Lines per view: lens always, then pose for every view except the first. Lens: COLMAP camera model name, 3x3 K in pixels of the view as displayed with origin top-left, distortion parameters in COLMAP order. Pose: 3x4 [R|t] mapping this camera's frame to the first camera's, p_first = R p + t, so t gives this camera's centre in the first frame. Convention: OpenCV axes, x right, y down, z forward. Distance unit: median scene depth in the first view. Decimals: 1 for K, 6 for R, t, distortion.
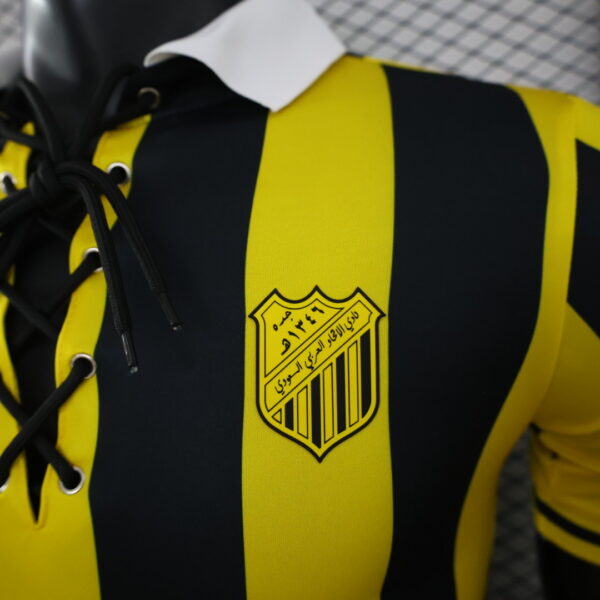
lens RADIAL K [[654.6, 0, 299.8], [0, 654.6, 268.1], [0, 0, 1]] dist [-0.009197, 0.007282]
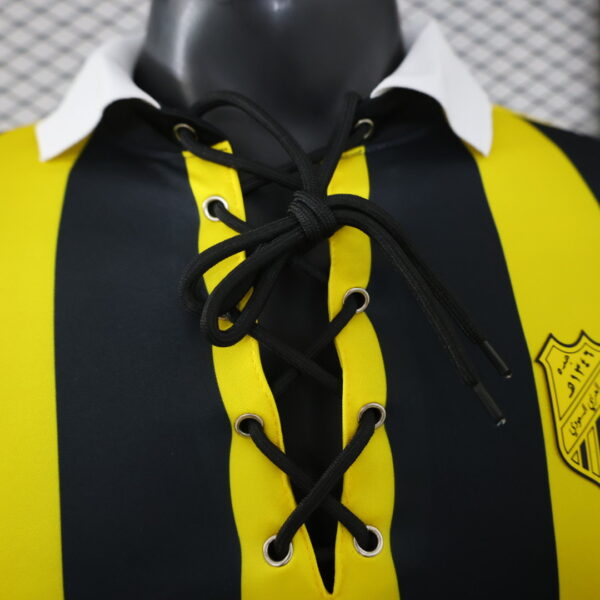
lens RADIAL K [[654.6, 0, 299.8], [0, 654.6, 268.1], [0, 0, 1]] dist [-0.009197, 0.007282]
pose [[0.946513, 0.027064, 0.321530, -0.763971], [-0.022776, 0.999595, -0.017089, -0.046000], [-0.321862, 0.008852, 0.946745, 0.148564]]
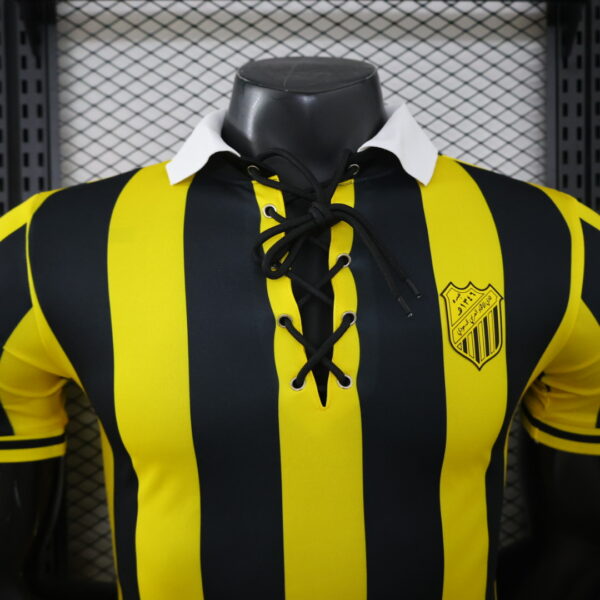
lens RADIAL K [[654.6, 0, 299.8], [0, 654.6, 268.1], [0, 0, 1]] dist [-0.009197, 0.007282]
pose [[0.962479, 0.067647, 0.262789, -0.974907], [-0.049498, 0.995948, -0.075090, 0.158956], [-0.266803, 0.059265, 0.961927, -0.717785]]
